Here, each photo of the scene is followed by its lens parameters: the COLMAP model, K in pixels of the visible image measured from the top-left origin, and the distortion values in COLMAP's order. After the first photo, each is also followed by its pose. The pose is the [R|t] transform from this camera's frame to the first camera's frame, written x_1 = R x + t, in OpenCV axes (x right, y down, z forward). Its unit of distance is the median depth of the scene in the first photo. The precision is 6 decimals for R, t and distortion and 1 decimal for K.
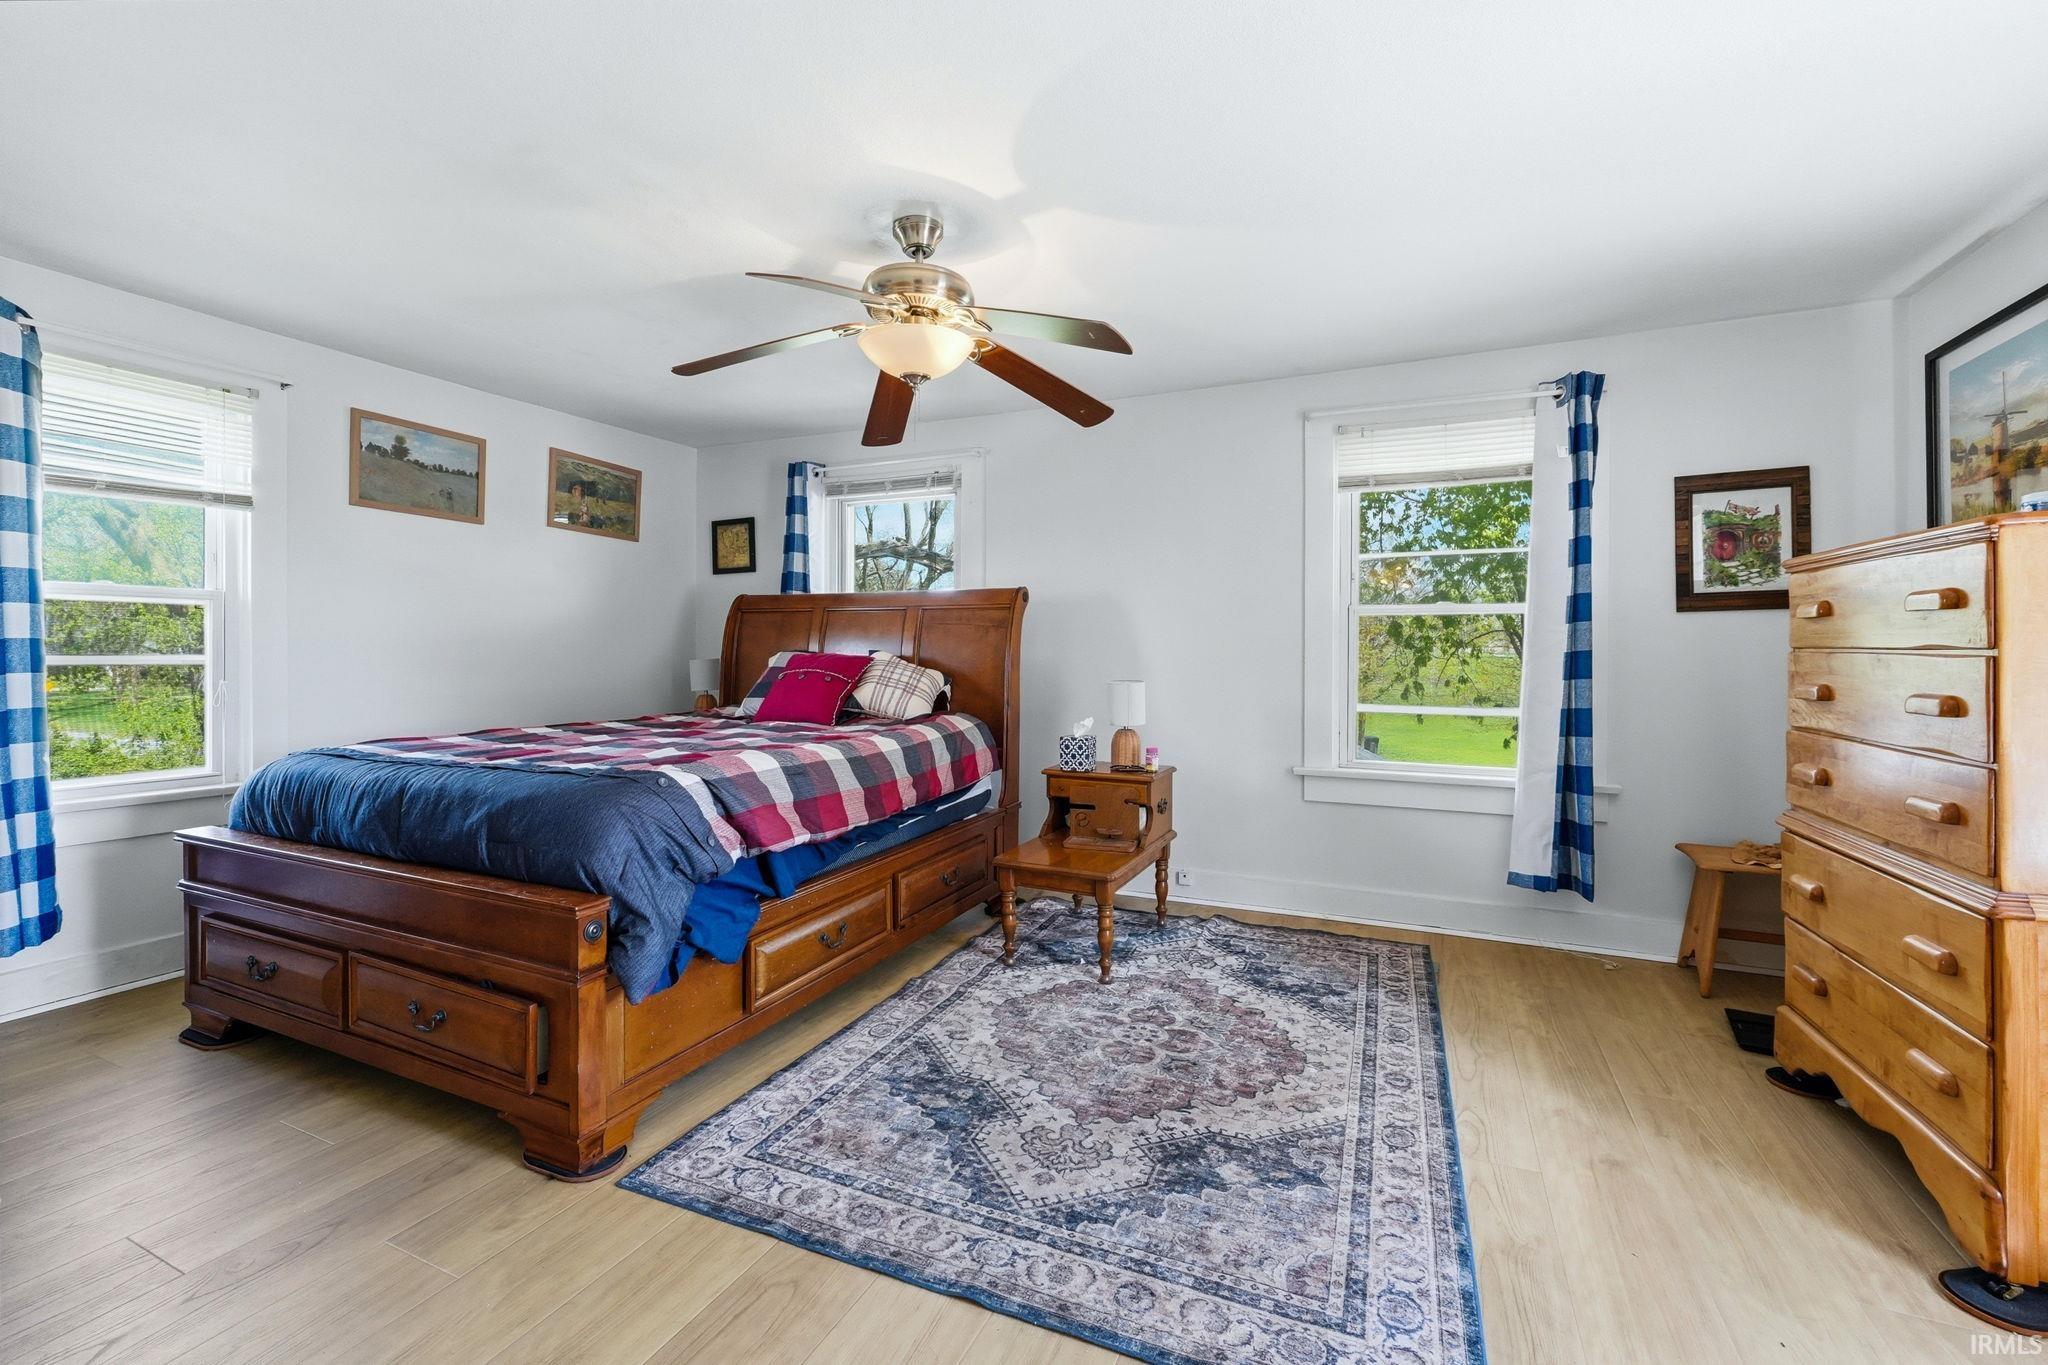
lens RADIAL K [[863.9, 0, 1017.7], [0, 863.9, 663.2], [0, 0, 1]] dist [0.001692, 0.000260]
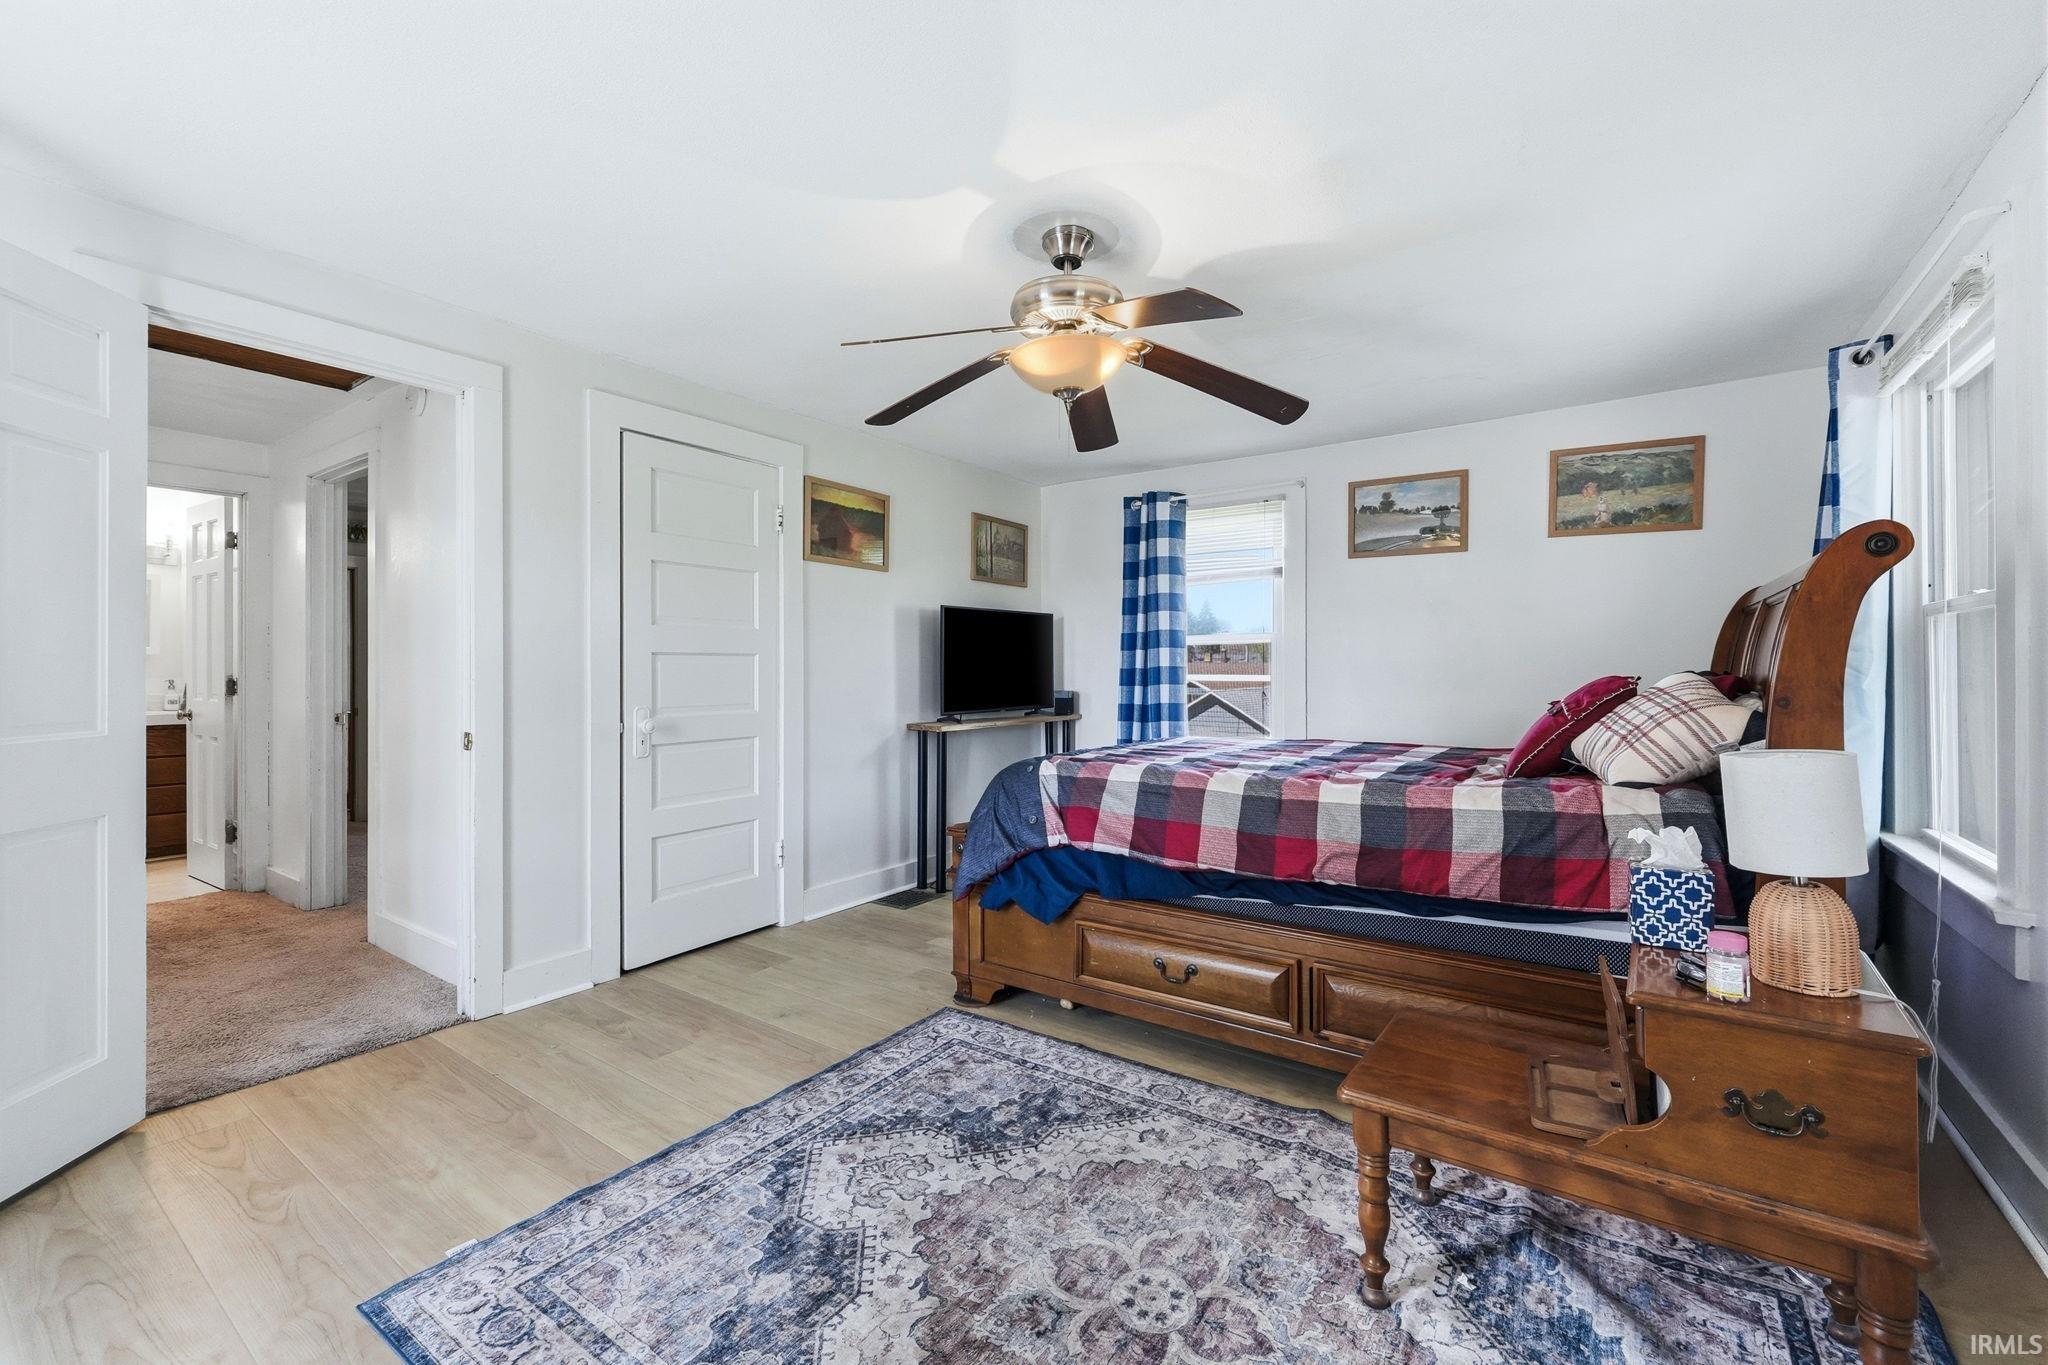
lens RADIAL K [[857.2, 0, 1019.1], [0, 857.2, 672.4], [0, 0, 1]] dist [-0.001965, 0.006583]
pose [[-0.186950, -0.000265, -0.982369, 0.843346], [-0.014537, 0.999891, 0.002497, -0.015516], [0.982262, 0.014747, -0.186933, 1.131235]]
